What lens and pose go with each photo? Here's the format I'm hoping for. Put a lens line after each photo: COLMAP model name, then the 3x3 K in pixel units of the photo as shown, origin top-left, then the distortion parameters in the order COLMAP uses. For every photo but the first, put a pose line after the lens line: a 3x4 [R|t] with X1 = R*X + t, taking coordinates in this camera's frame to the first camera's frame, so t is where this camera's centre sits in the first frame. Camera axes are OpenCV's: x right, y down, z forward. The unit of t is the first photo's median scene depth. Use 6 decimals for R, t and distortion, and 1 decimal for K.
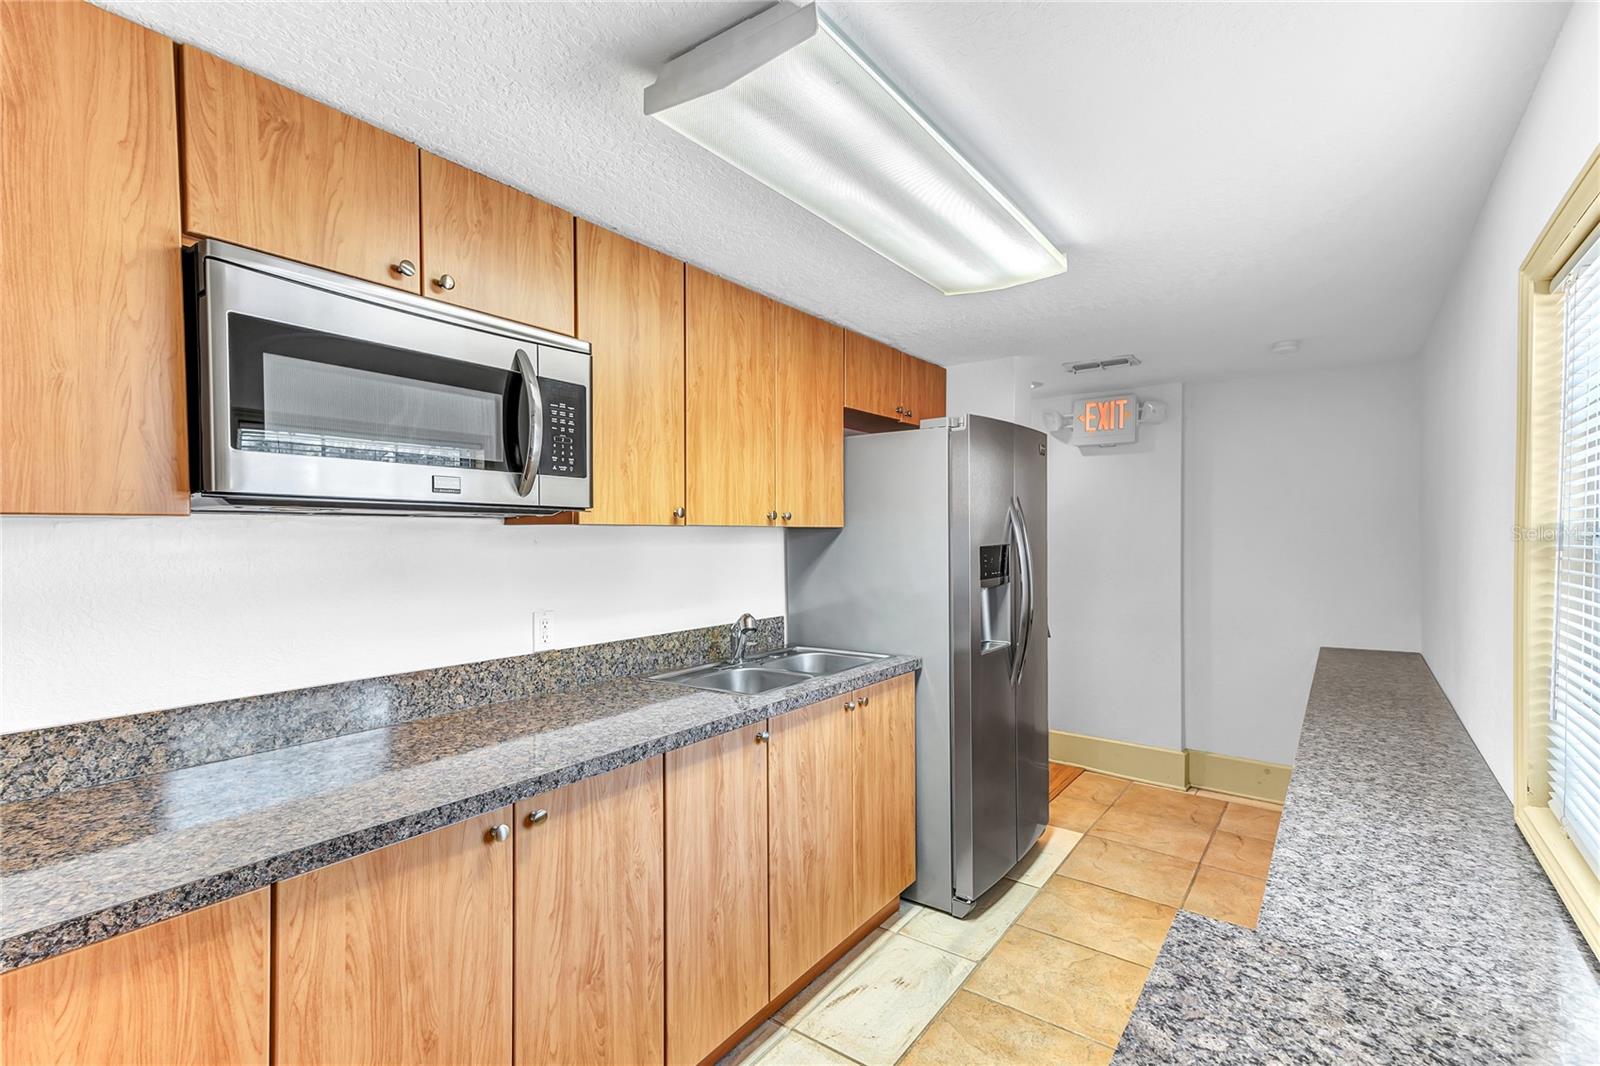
lens RADIAL K [[761.1, 0, 804.1], [0, 761.1, 542.0], [0, 0, 1]] dist [0.034240, -0.000303]
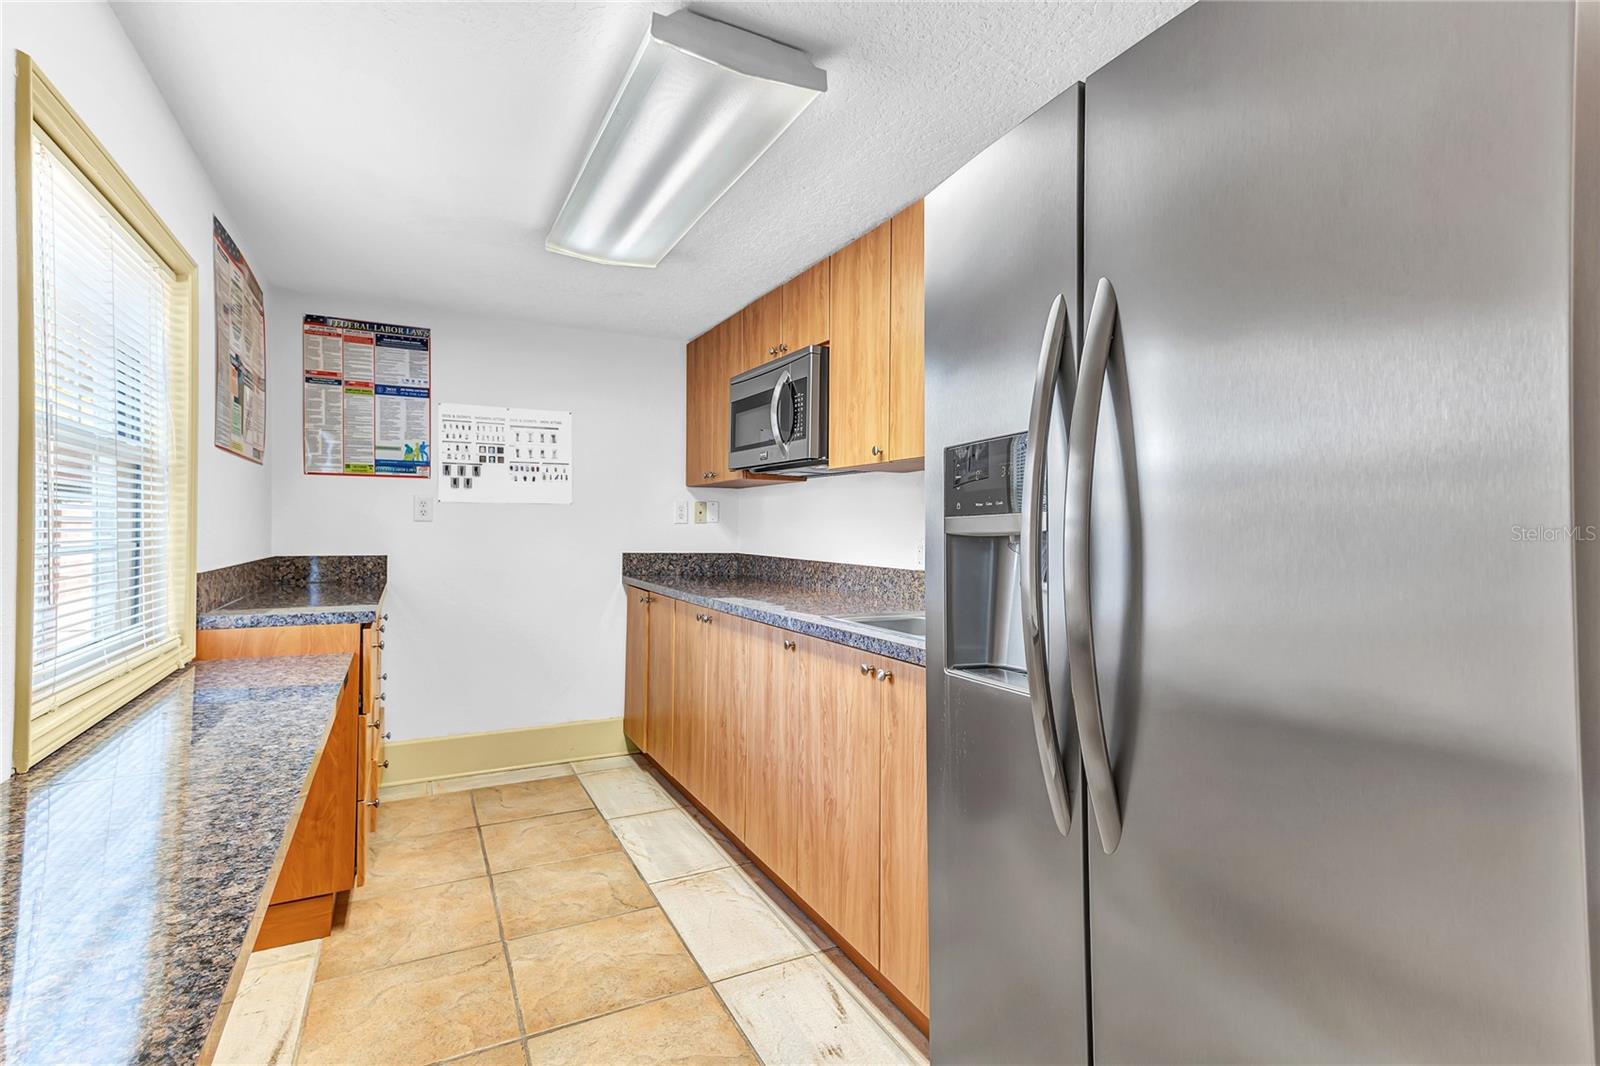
lens RADIAL K [[761.1, 0, 803.7], [0, 761.1, 519.2], [0, 0, 1]] dist [0.034240, -0.000303]
pose [[-0.458318, -0.009160, -0.888741, 0.876843], [-0.016307, 0.999865, -0.001896, 0.065006], [0.888638, 0.013623, -0.458406, 1.424999]]
